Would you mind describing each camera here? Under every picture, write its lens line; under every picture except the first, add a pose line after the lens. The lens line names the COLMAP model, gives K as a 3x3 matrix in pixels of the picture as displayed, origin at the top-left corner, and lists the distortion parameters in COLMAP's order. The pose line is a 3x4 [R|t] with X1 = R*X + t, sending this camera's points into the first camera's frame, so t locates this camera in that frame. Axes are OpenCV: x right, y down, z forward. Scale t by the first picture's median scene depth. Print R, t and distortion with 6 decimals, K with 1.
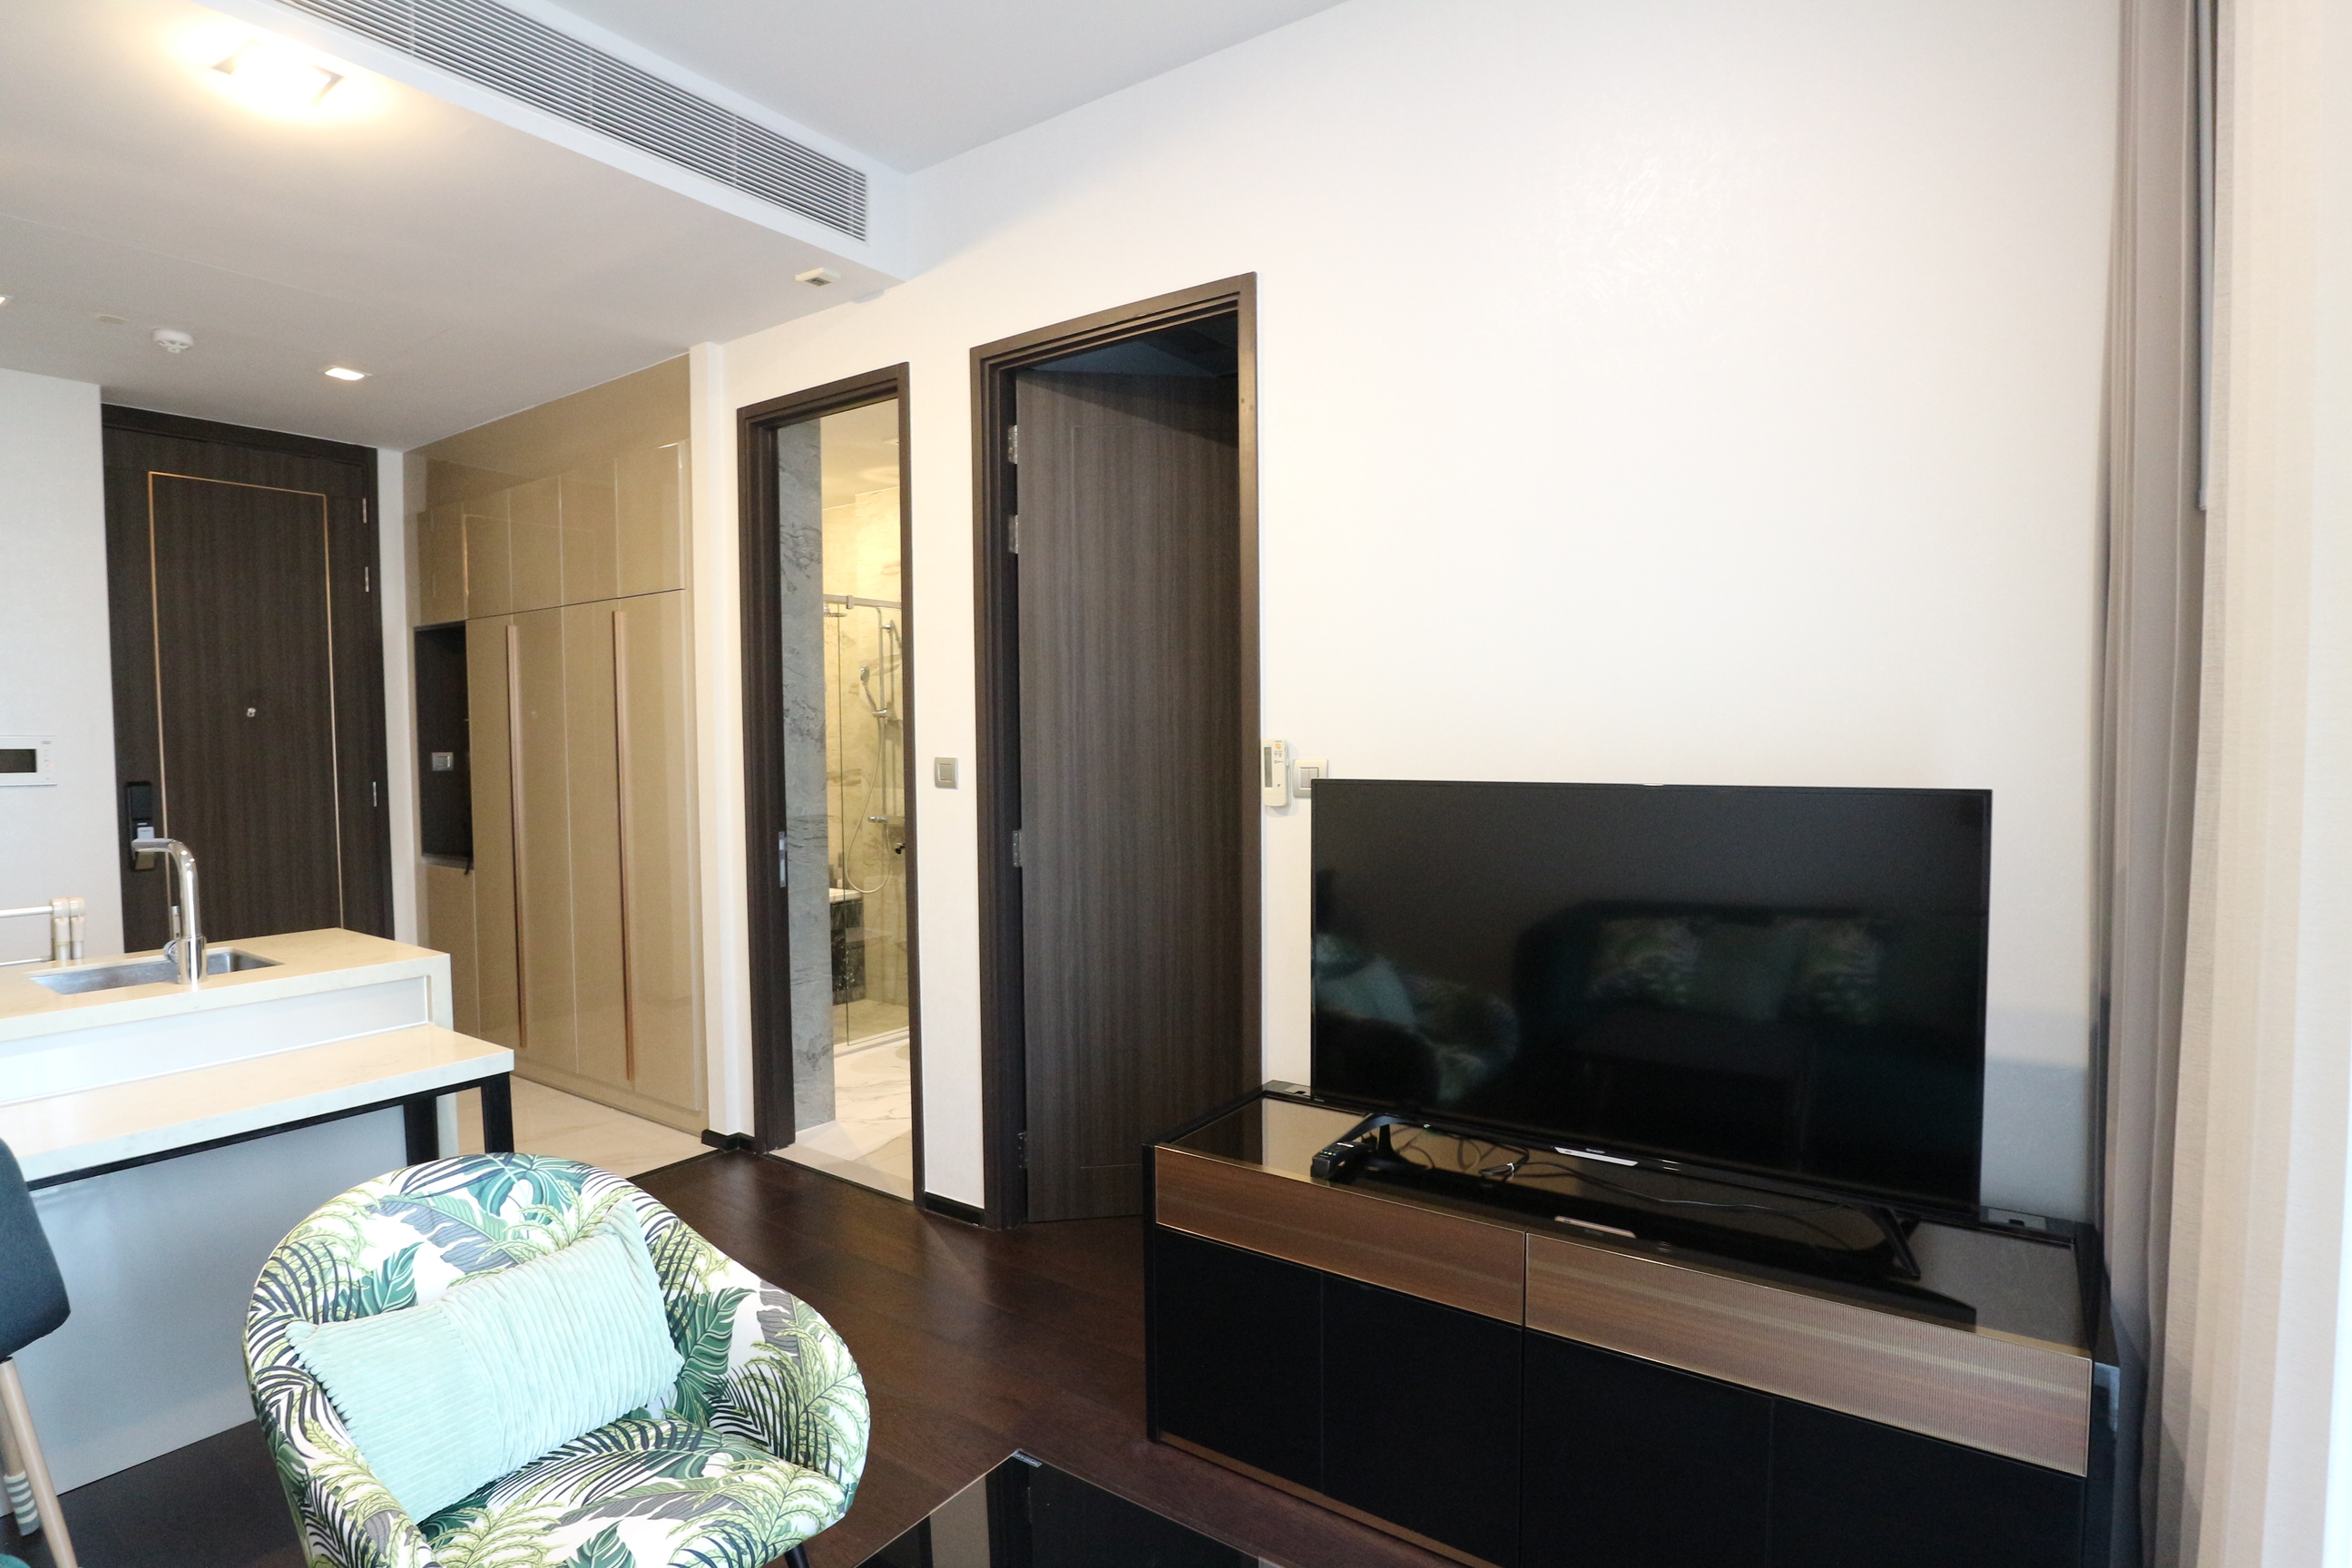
lens RADIAL K [[1192.0, 0, 1169.4], [0, 1192.0, 798.7], [0, 0, 1]] dist [-0.051075, 0.017691]
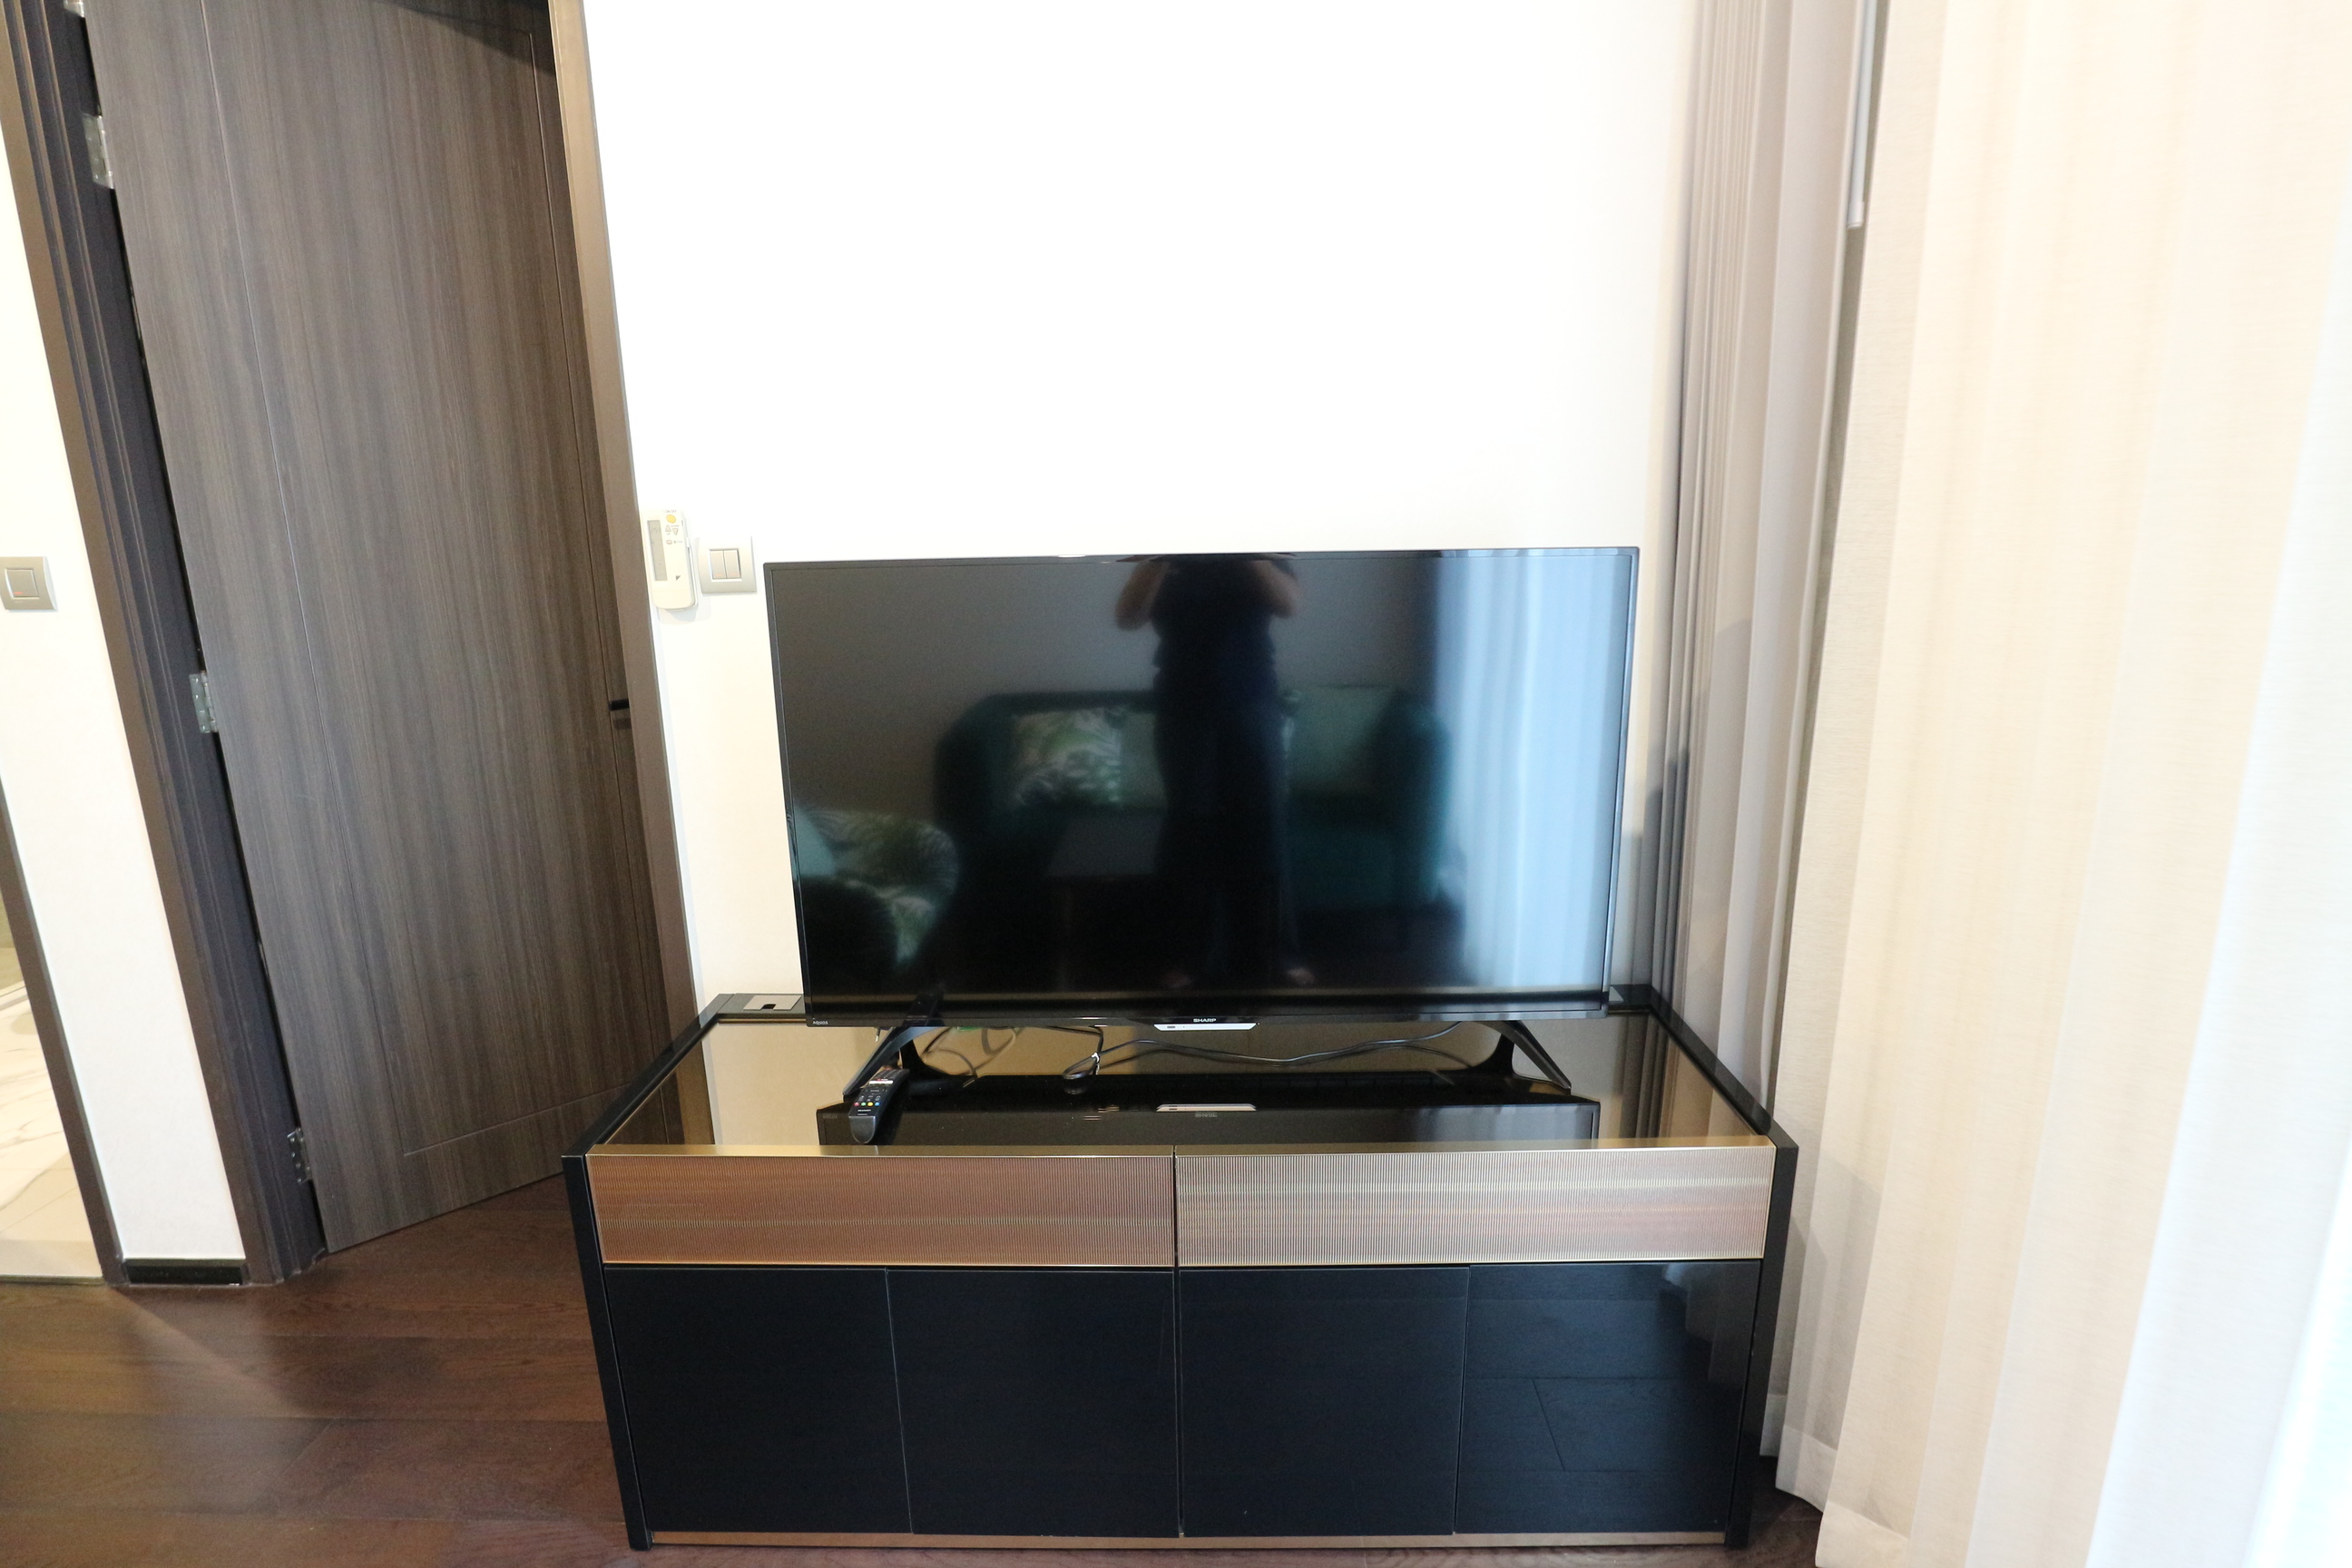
lens RADIAL K [[1192.0, 0, 1169.4], [0, 1192.0, 798.7], [0, 0, 1]] dist [-0.051075, 0.017691]
pose [[0.826864, -0.135896, 0.545736, -0.049540], [0.039541, 0.982013, 0.184625, -0.000296], [-0.561010, -0.131081, 0.817365, 0.226716]]
